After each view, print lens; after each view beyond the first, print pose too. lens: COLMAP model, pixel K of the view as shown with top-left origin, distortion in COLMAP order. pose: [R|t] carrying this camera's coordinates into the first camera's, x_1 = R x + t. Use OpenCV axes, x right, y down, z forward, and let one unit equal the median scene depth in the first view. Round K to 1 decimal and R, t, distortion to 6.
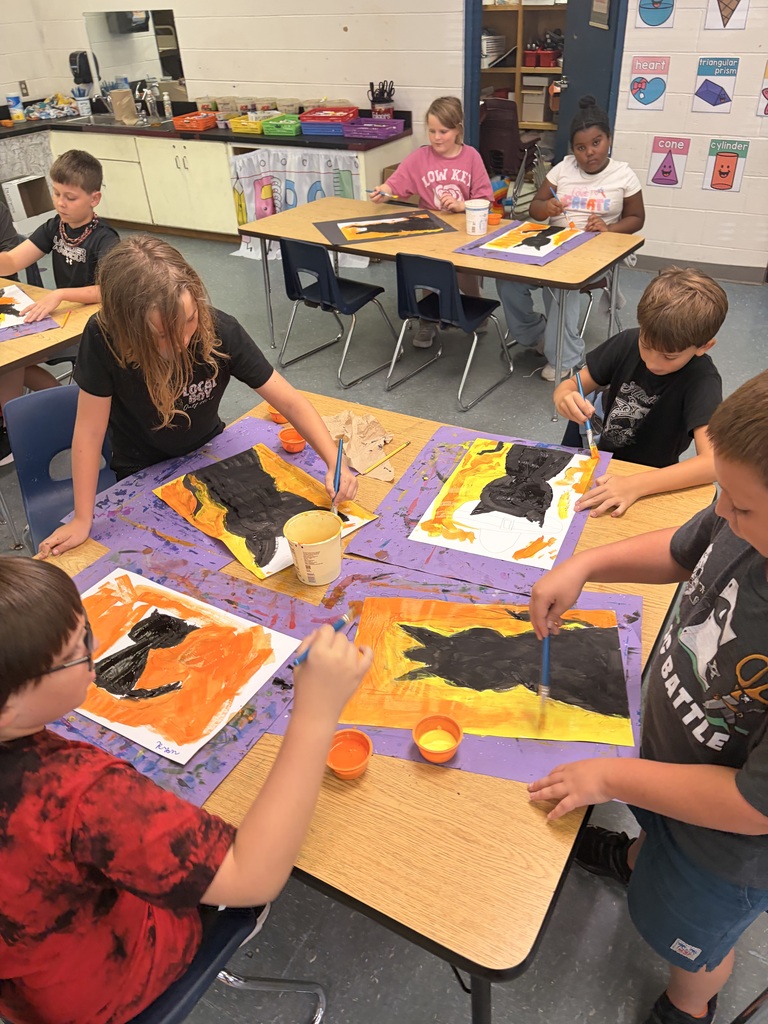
lens RADIAL K [[777.3, 0, 384.0], [0, 777.3, 512.0], [0, 0, 1]] dist [0.102355, -0.096516]
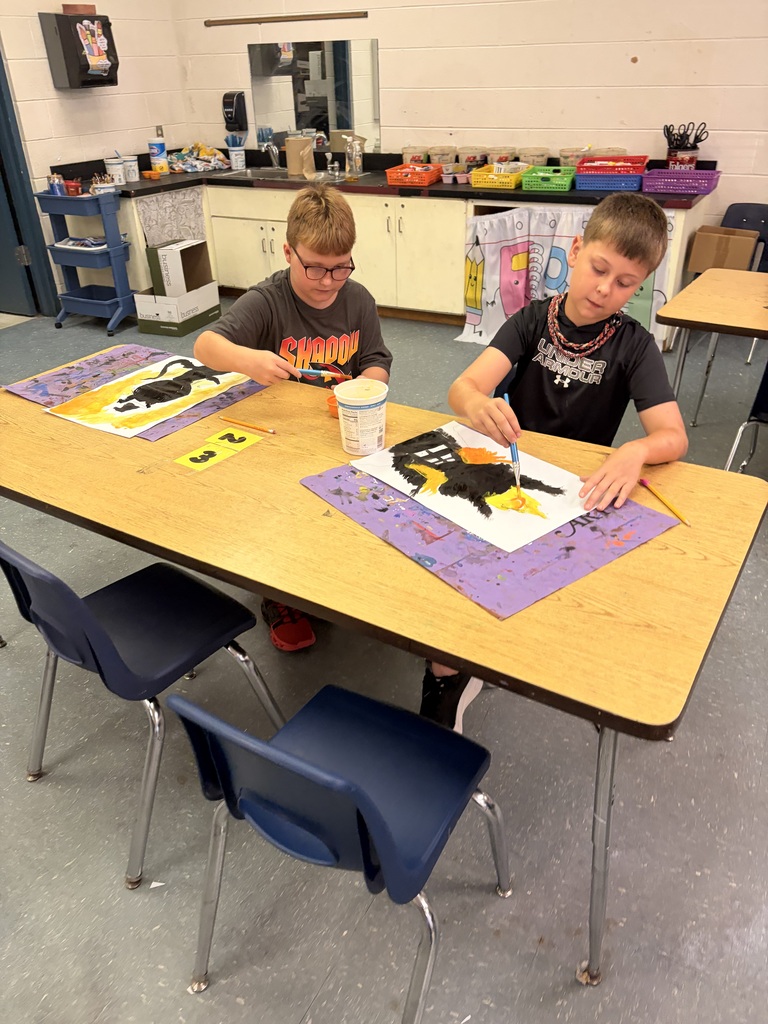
lens RADIAL K [[777.3, 0, 384.0], [0, 777.3, 512.0], [0, 0, 1]] dist [0.102355, -0.096516]
pose [[0.999116, 0.000581, 0.042037, -0.312825], [0.002629, 0.997084, -0.076269, -0.102681], [-0.041959, 0.076312, 0.996201, 0.257323]]
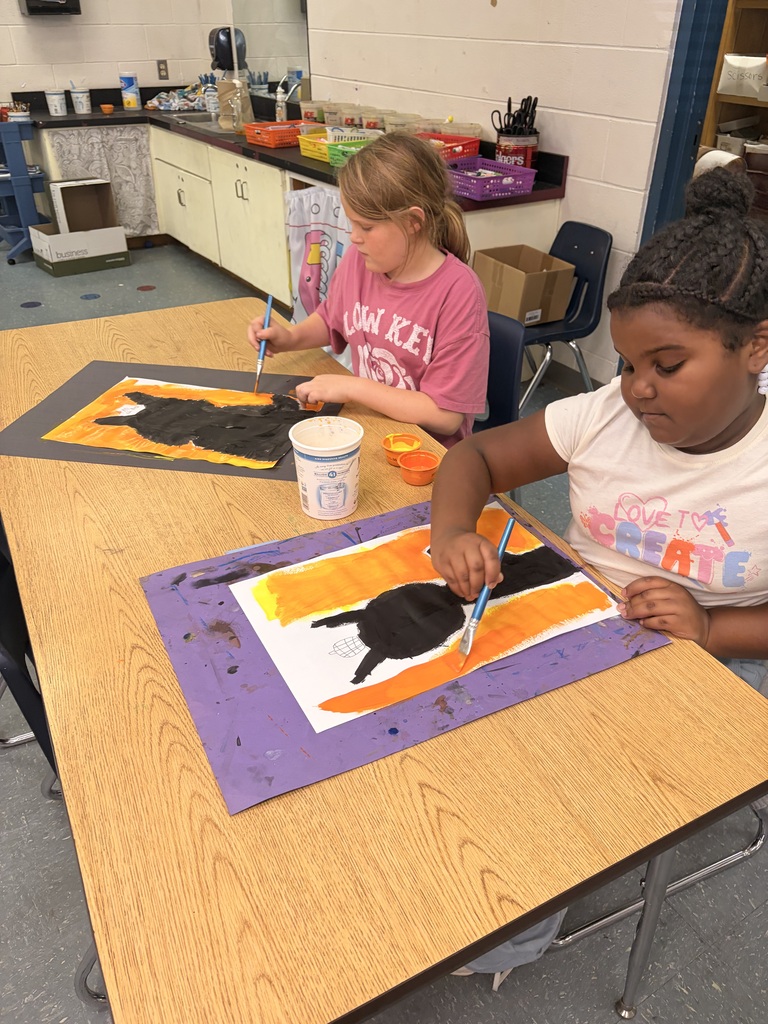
lens RADIAL K [[777.3, 0, 384.0], [0, 777.3, 512.0], [0, 0, 1]] dist [0.102355, -0.096516]
pose [[0.893223, 0.281019, -0.350973, 0.175624], [-0.287285, 0.957195, 0.035274, -0.246935], [0.345862, 0.069322, 0.935721, 0.449526]]
